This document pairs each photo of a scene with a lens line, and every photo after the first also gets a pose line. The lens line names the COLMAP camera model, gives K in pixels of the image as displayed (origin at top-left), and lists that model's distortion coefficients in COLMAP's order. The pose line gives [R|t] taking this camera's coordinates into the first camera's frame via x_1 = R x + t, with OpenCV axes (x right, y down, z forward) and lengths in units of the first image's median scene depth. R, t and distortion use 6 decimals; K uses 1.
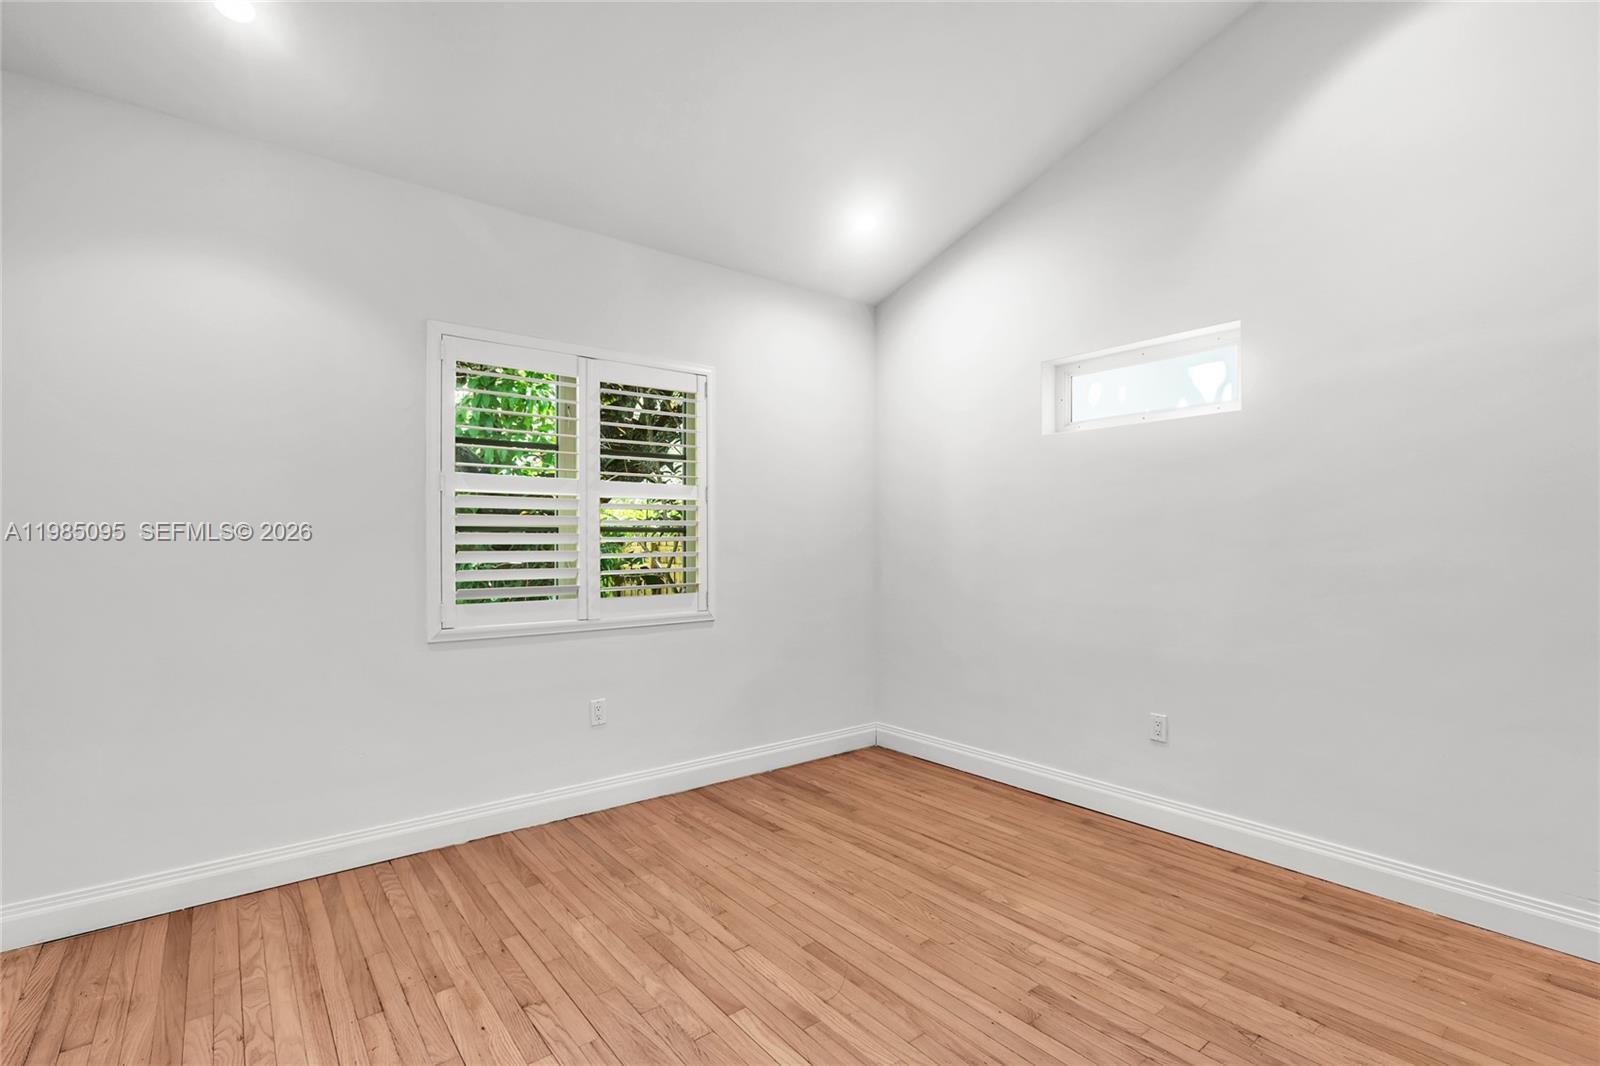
lens RADIAL K [[754.8, 0, 811.7], [0, 754.8, 534.9], [0, 0, 1]] dist [0.003792, -0.000339]
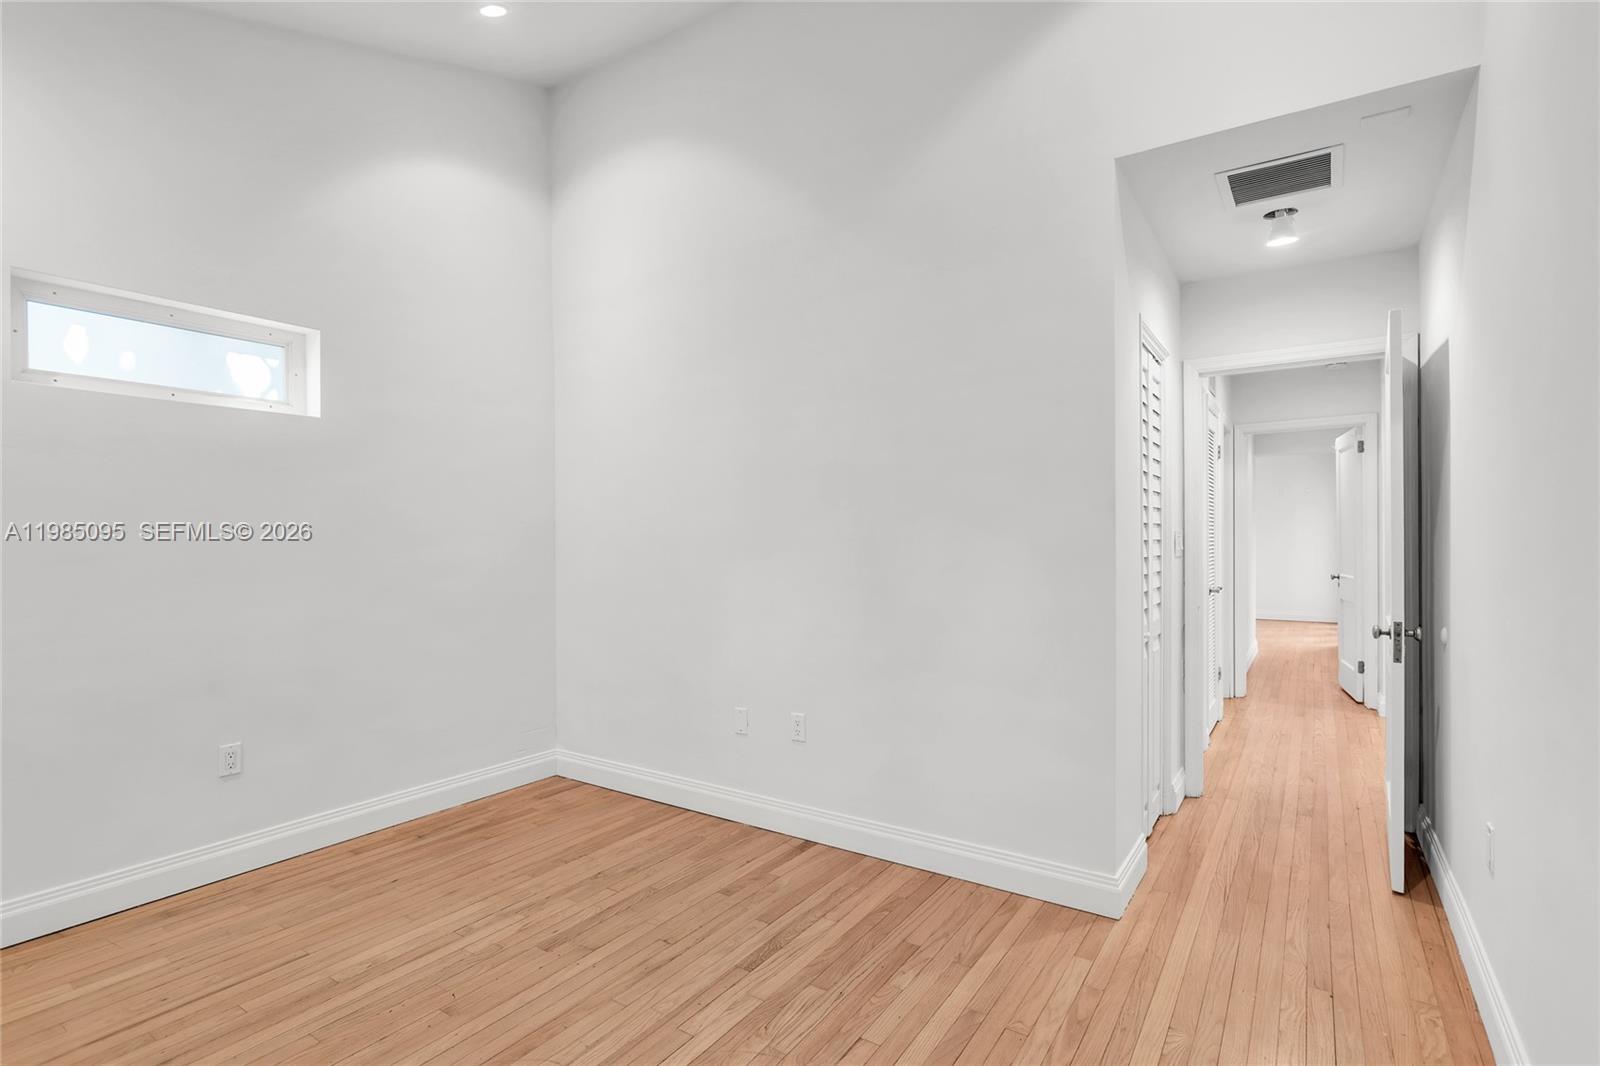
lens RADIAL K [[754.8, 0, 810.7], [0, 754.8, 537.2], [0, 0, 1]] dist [0.003792, -0.000339]
pose [[-0.296206, 0.003456, 0.955118, -0.711123], [-0.004315, 0.999978, -0.004957, -0.000386], [-0.955114, -0.005590, -0.296185, 0.768070]]
